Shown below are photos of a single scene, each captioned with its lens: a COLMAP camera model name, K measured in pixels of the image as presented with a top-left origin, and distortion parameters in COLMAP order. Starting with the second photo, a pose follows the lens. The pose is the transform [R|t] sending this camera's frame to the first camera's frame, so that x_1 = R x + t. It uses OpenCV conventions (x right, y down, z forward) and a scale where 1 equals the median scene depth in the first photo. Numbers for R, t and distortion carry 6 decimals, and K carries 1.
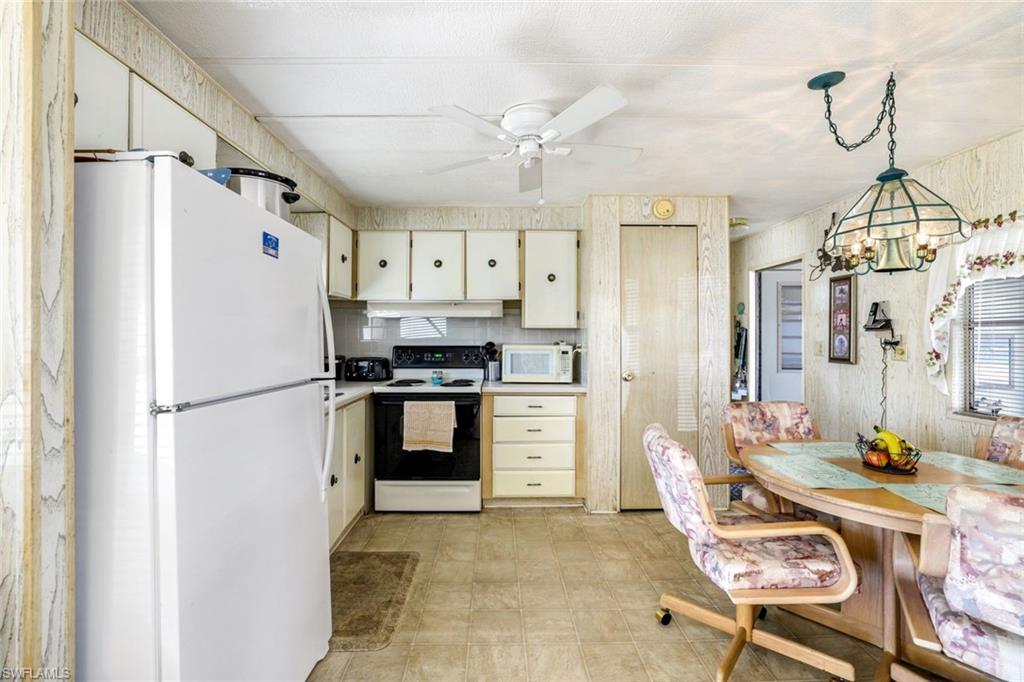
lens RADIAL K [[452.9, 0, 504.5], [0, 452.9, 333.7], [0, 0, 1]] dist [-0.025636, 0.002271]
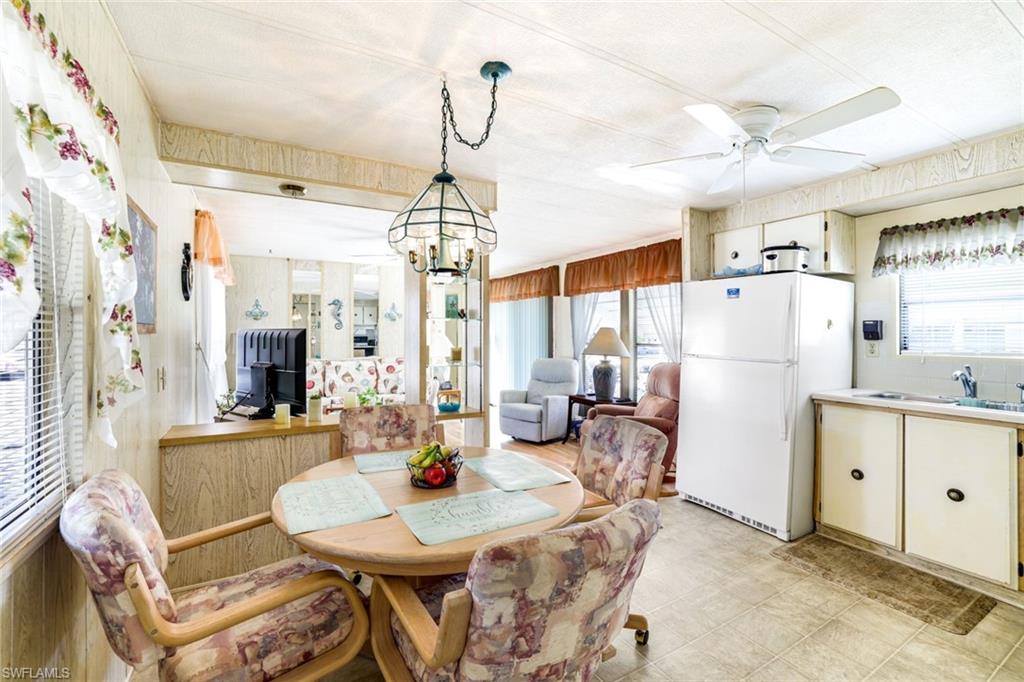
lens RADIAL K [[452.9, 0, 514.7], [0, 452.9, 336.7], [0, 0, 1]] dist [-0.025636, 0.002271]
pose [[-0.872562, 0.001070, -0.488503, 1.059776], [-0.001247, 0.999989, 0.004418, 0.007996], [0.488502, 0.004464, -0.872551, 1.720597]]
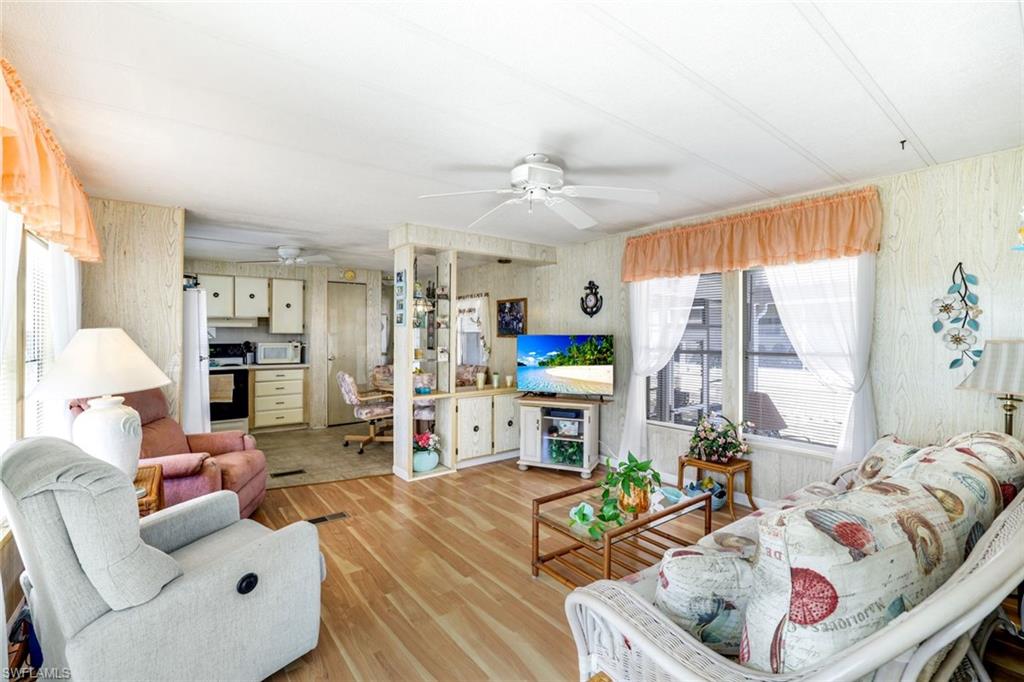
lens RADIAL K [[452.9, 0, 505.7], [0, 452.9, 334.4], [0, 0, 1]] dist [-0.025636, 0.002271]
pose [[0.807711, 0.000322, 0.589578, -0.270444], [-0.001537, 0.999998, 0.001560, -0.013071], [-0.589576, -0.002166, 0.807710, -1.027458]]
